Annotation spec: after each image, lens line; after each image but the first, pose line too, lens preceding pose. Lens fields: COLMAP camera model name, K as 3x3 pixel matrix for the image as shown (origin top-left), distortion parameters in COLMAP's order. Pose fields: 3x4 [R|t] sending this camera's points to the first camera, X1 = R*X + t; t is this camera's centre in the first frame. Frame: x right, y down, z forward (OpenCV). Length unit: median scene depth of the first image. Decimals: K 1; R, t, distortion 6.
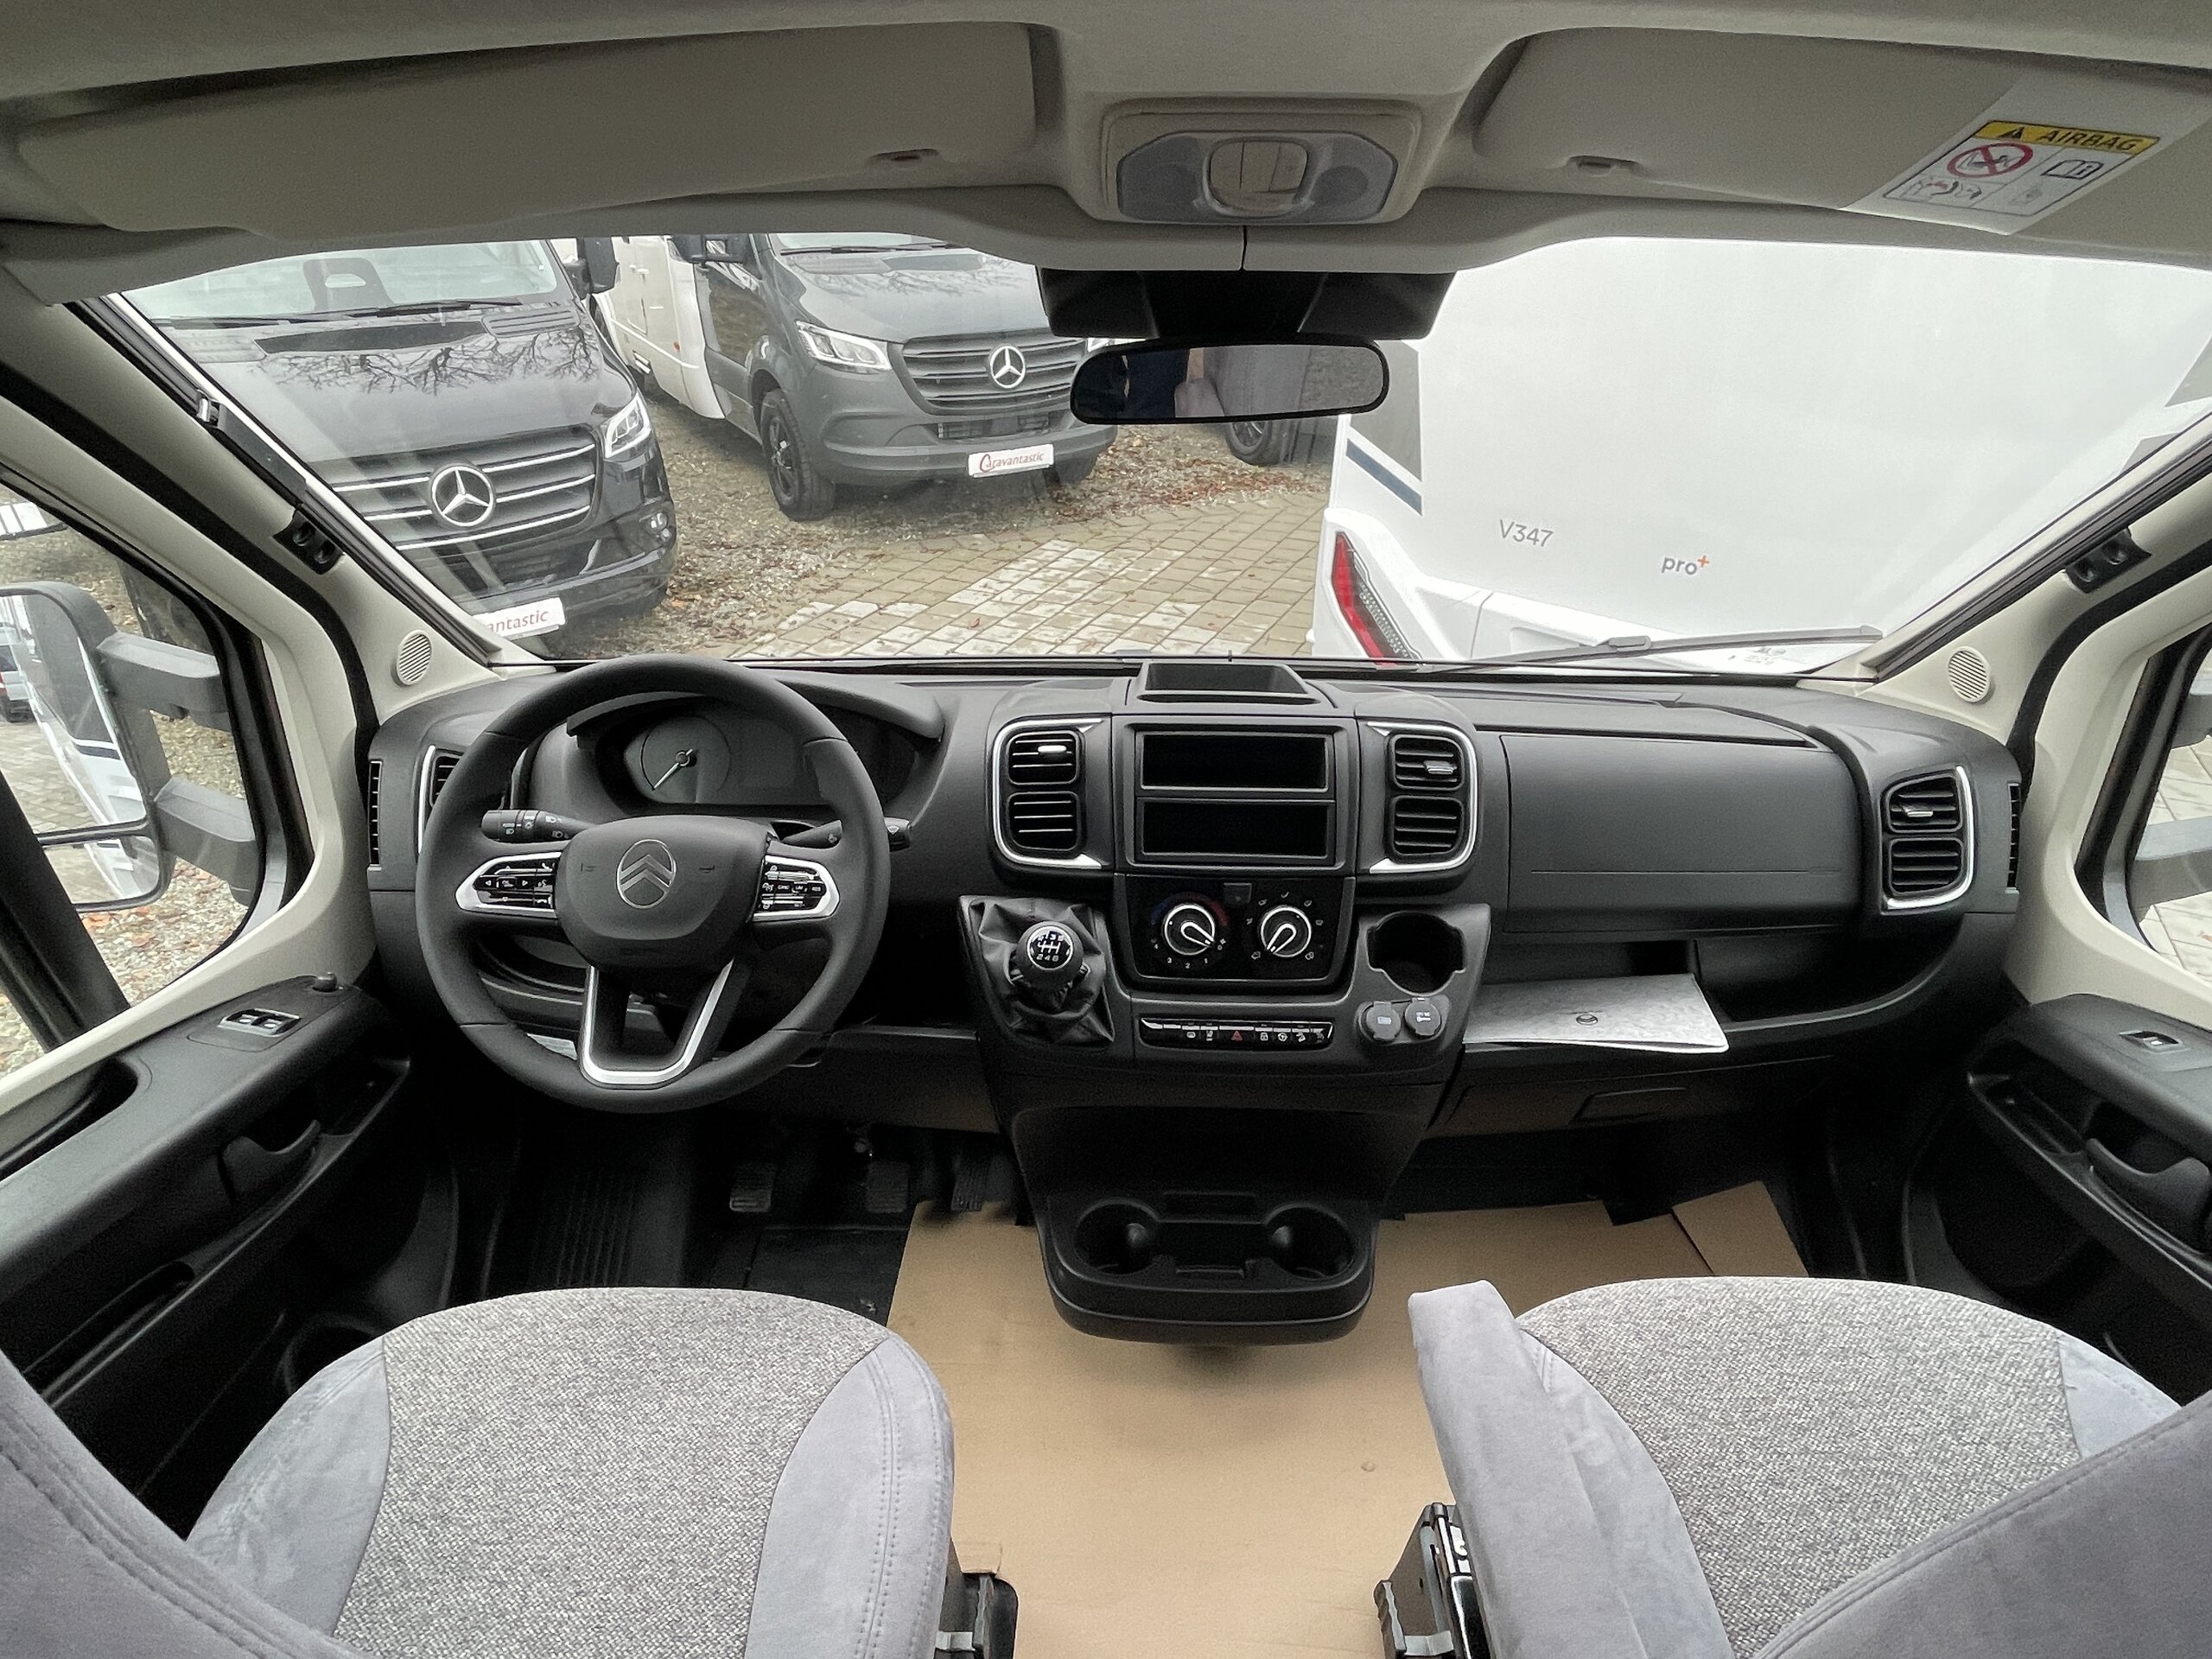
lens RADIAL K [[1257.7, 0, 1094.6], [0, 1257.7, 842.0], [0, 0, 1]] dist [-0.016364, 0.008046]
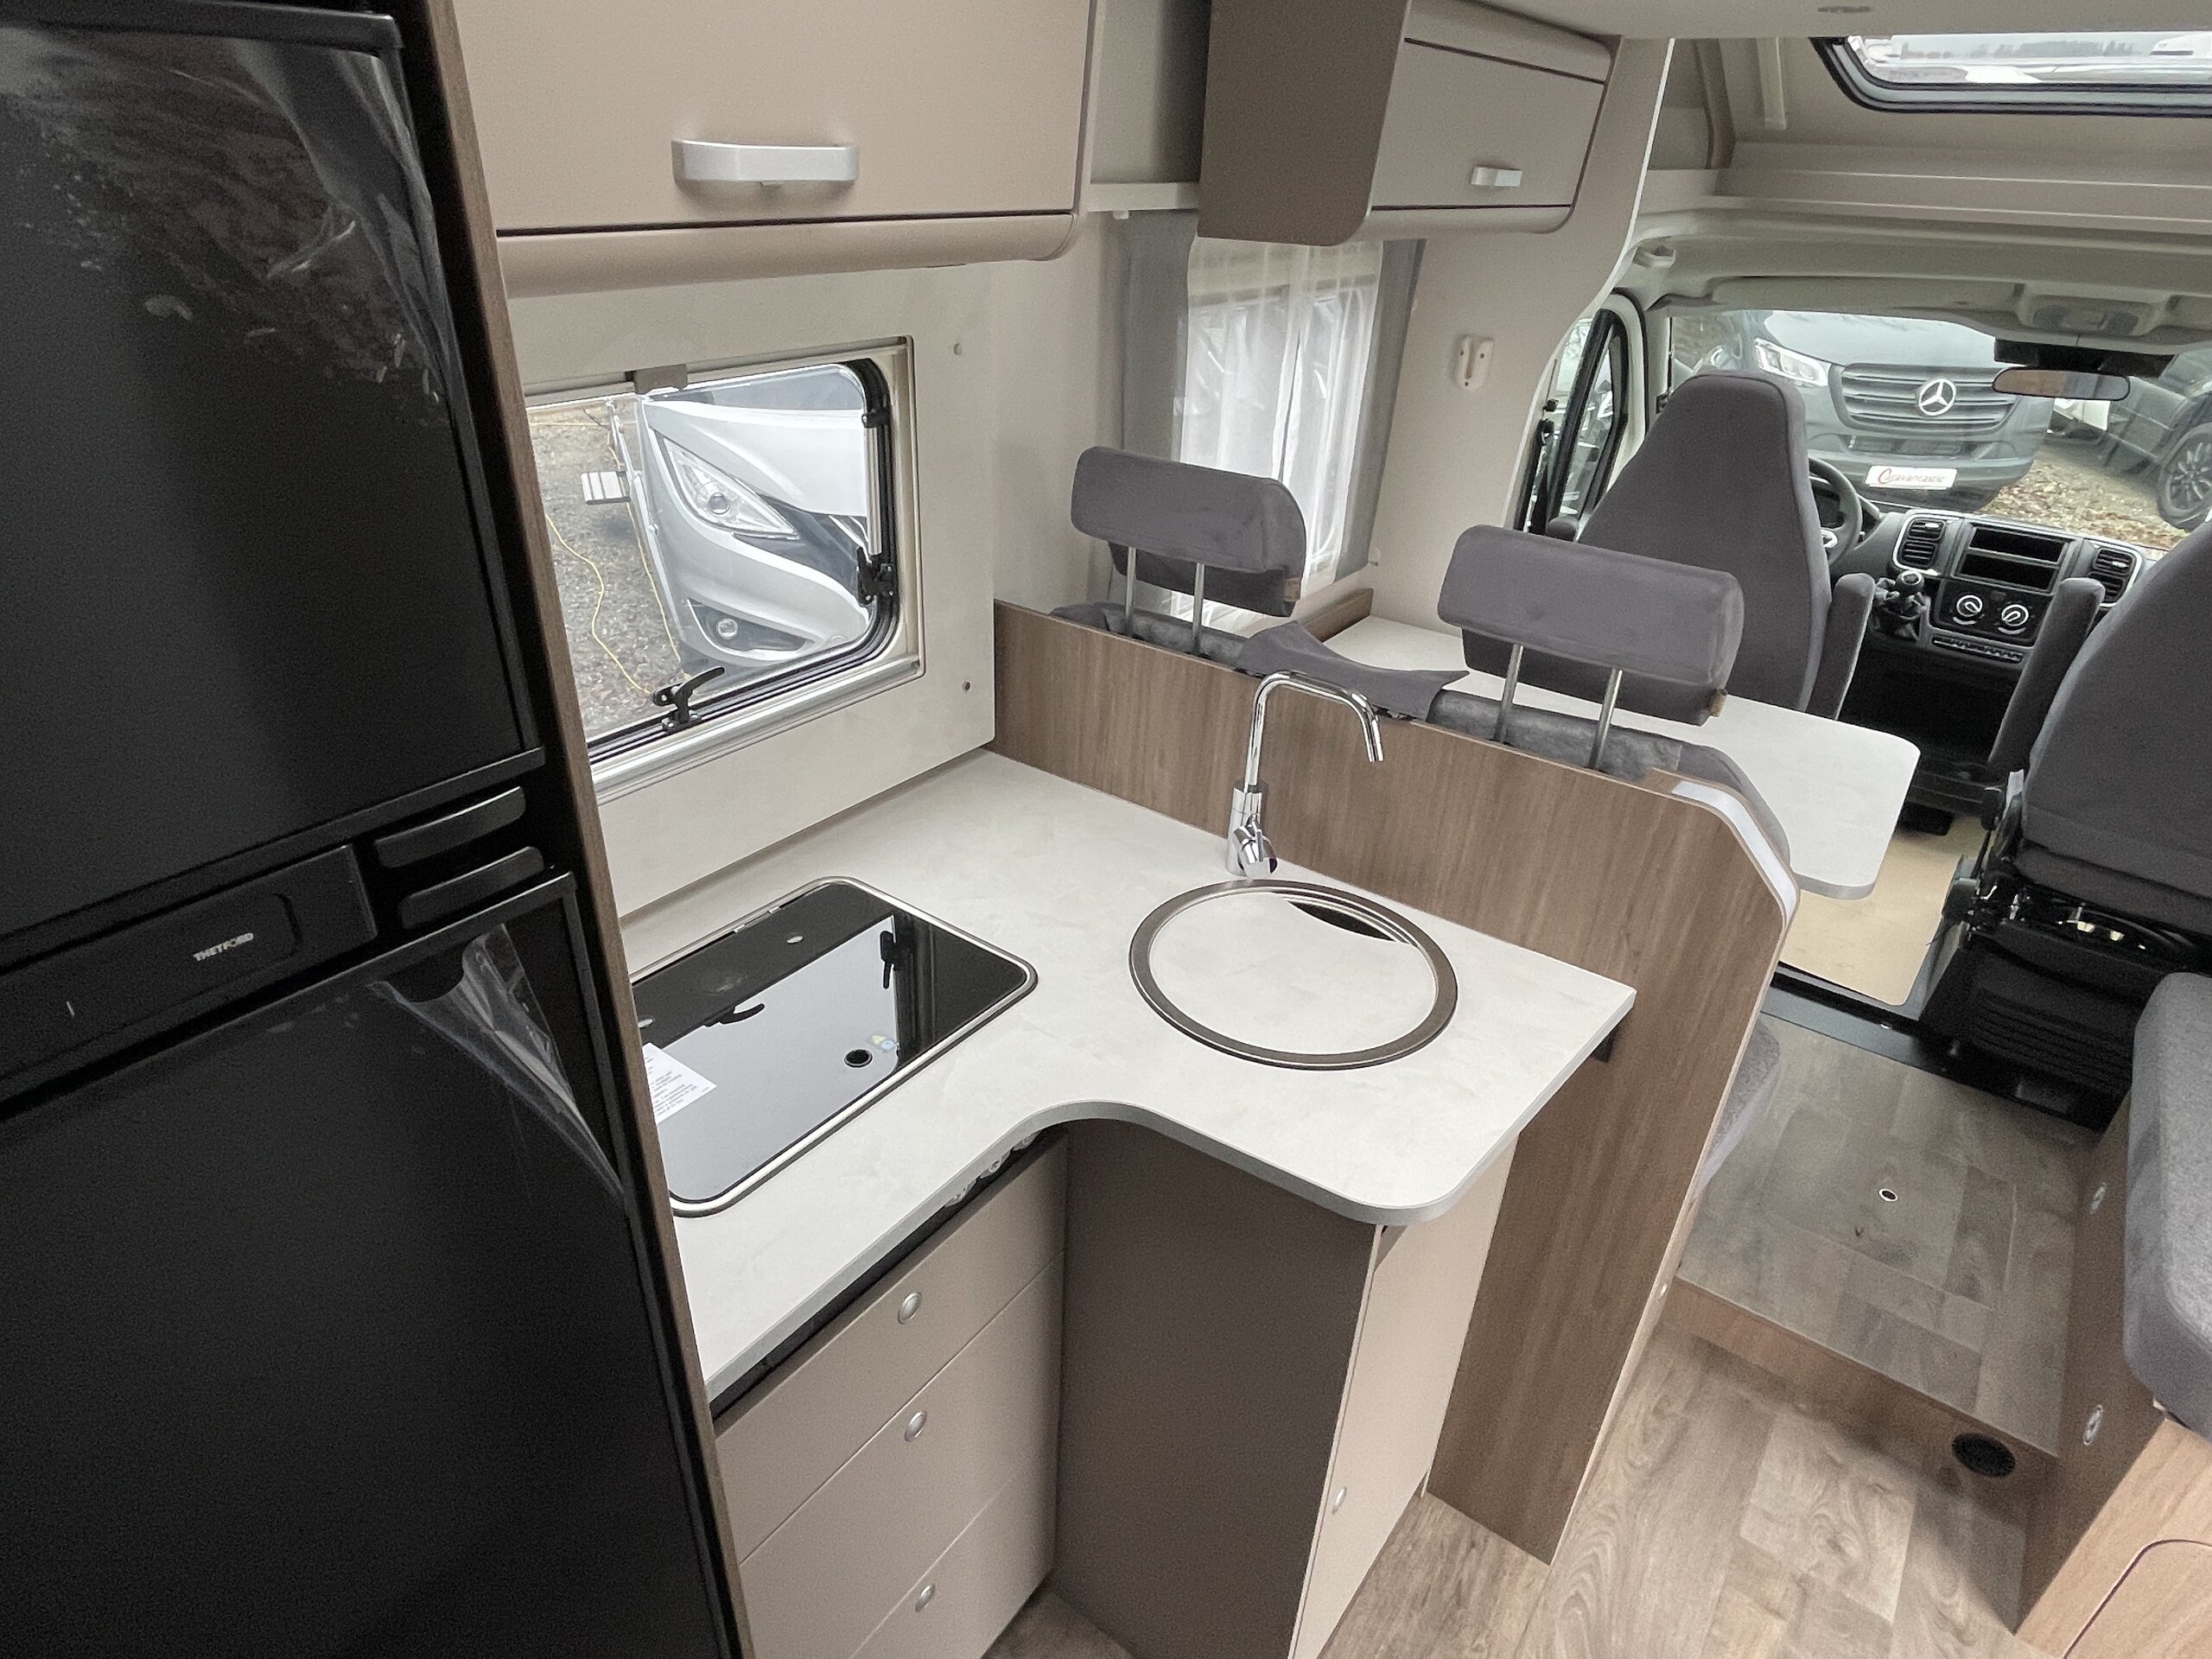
lens RADIAL K [[1257.7, 0, 1076.5], [0, 1257.7, 836.9], [0, 0, 1]] dist [-0.016364, 0.008046]
pose [[0.799777, 0.310119, -0.513987, 0.073669], [-0.310685, 0.946465, 0.087626, 0.809263], [0.513645, 0.089607, 0.853311, -1.900642]]
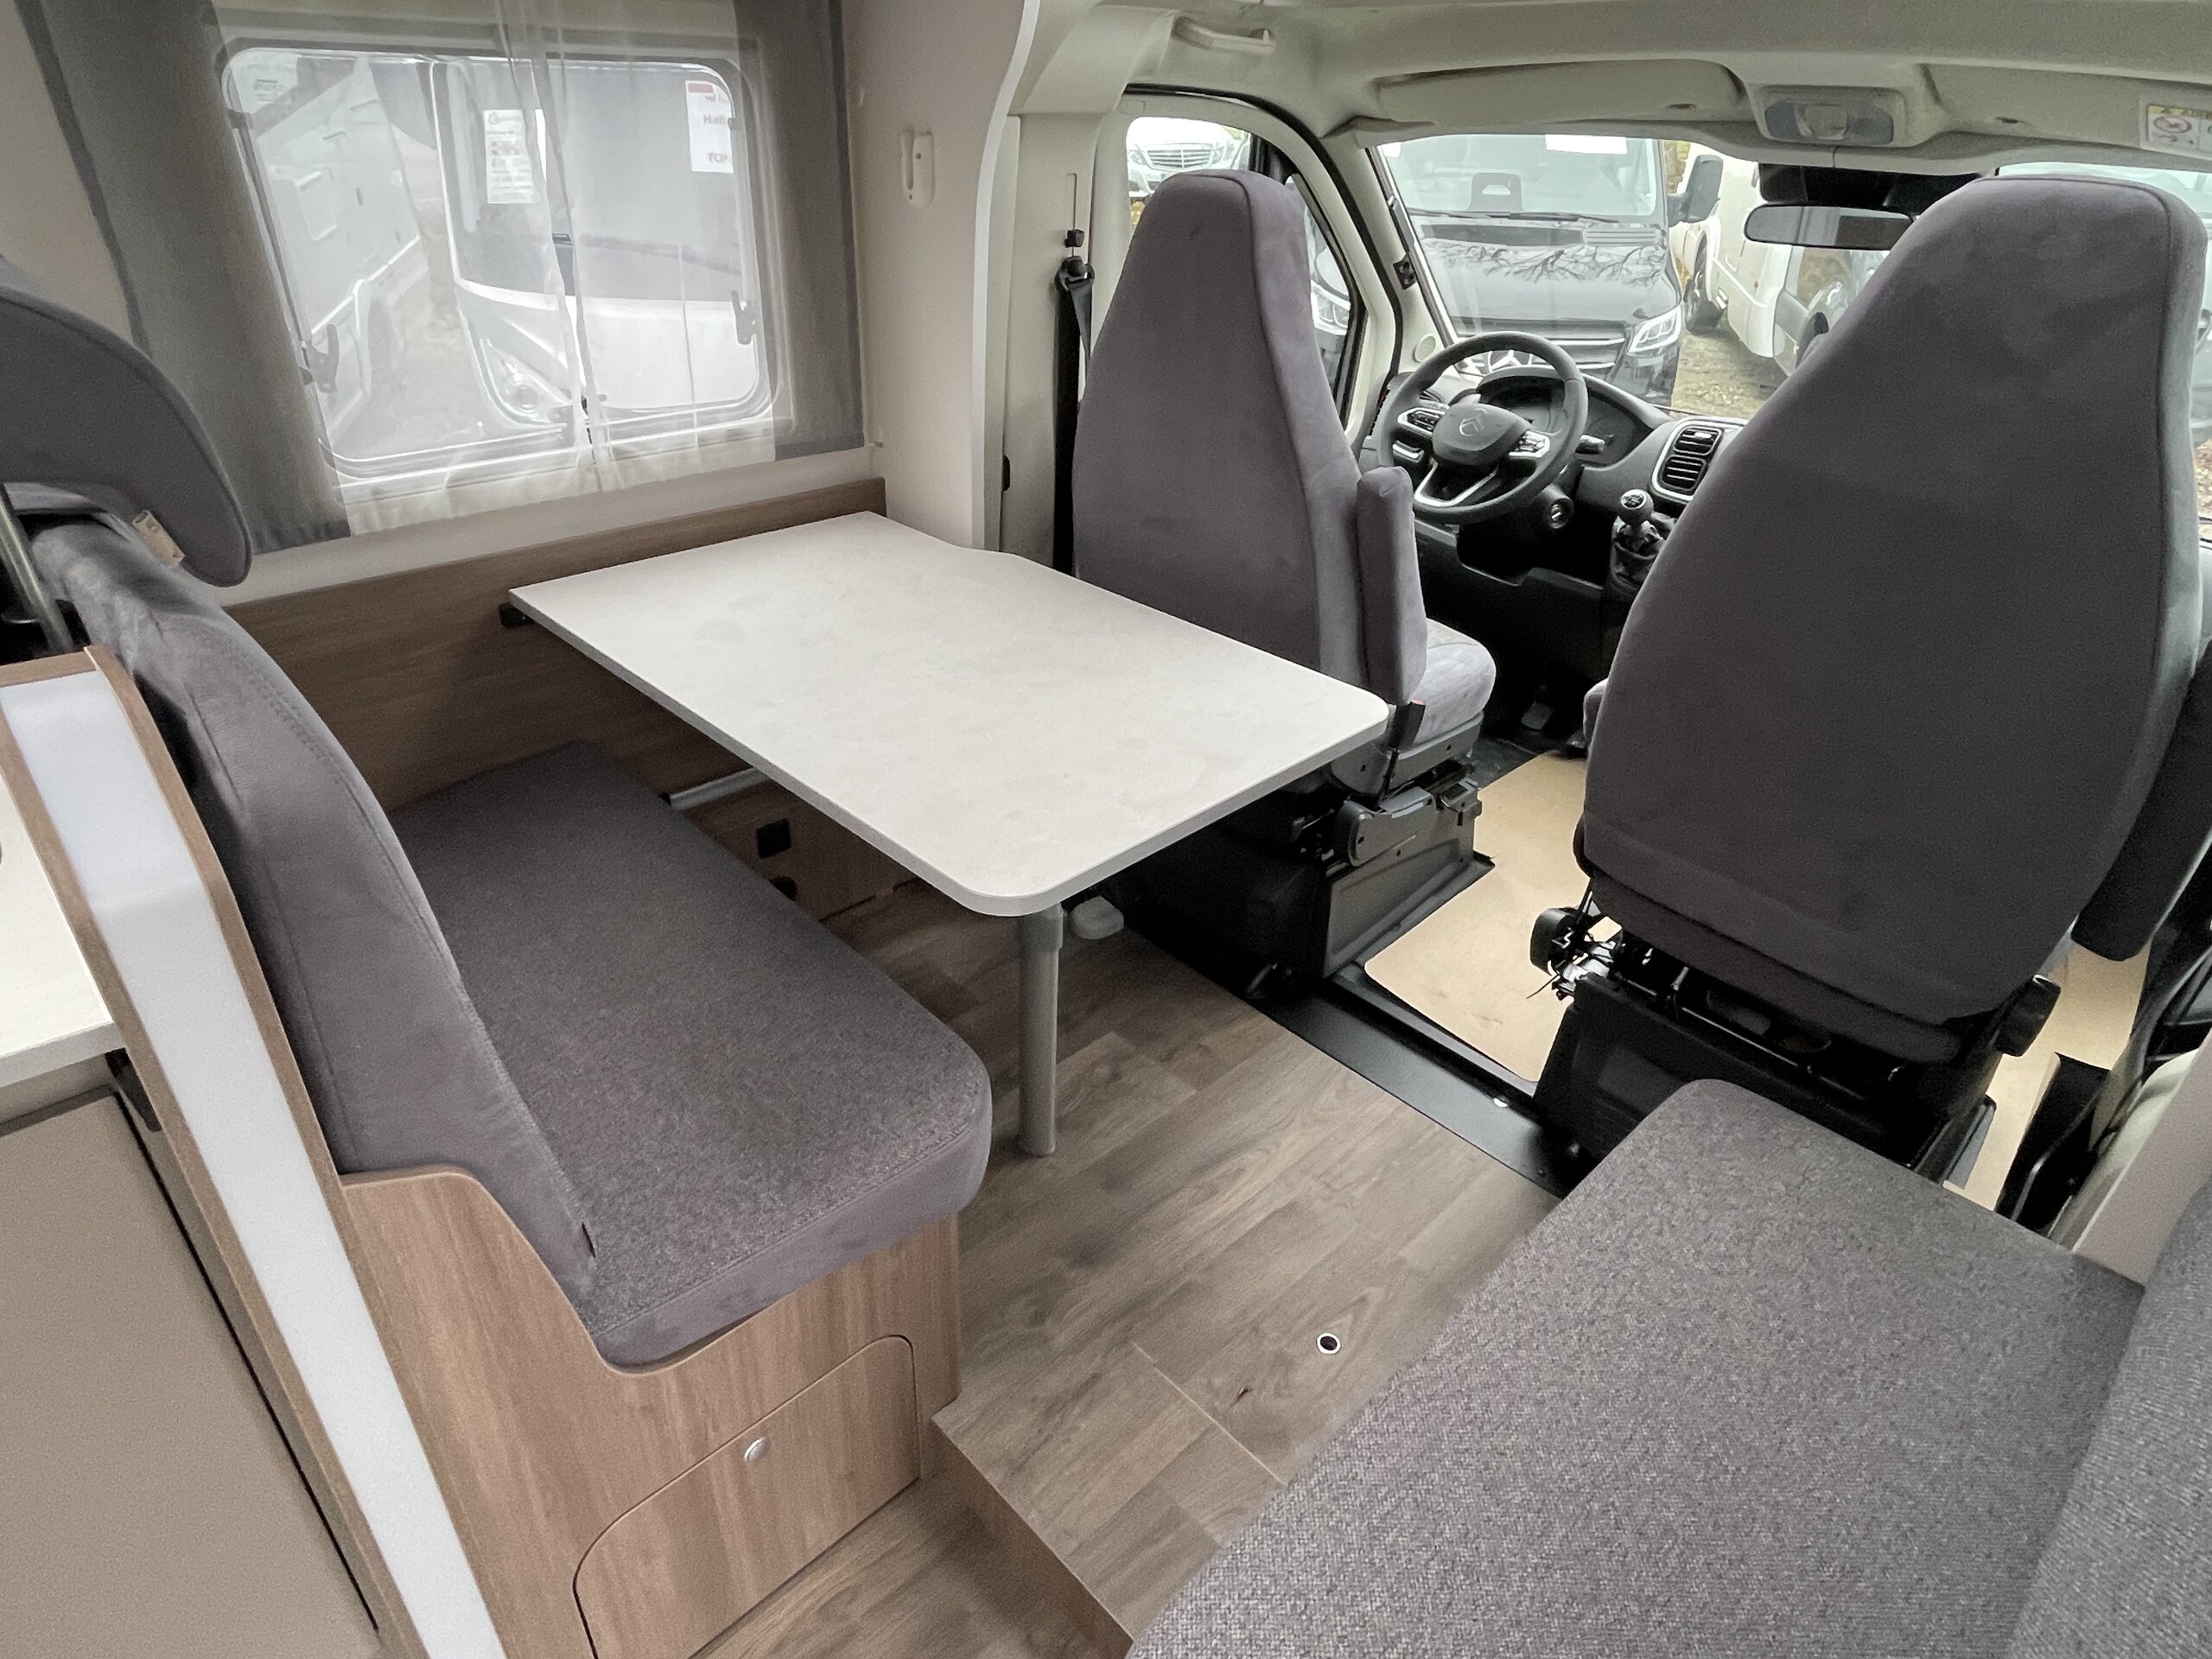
lens RADIAL K [[1257.7, 0, 1092.4], [0, 1257.7, 821.9], [0, 0, 1]] dist [-0.016364, 0.008046]
pose [[0.697390, 0.382336, -0.606190, 0.663980], [-0.368353, 0.916767, 0.154452, 0.486669], [0.614788, 0.115578, 0.780178, -0.904571]]
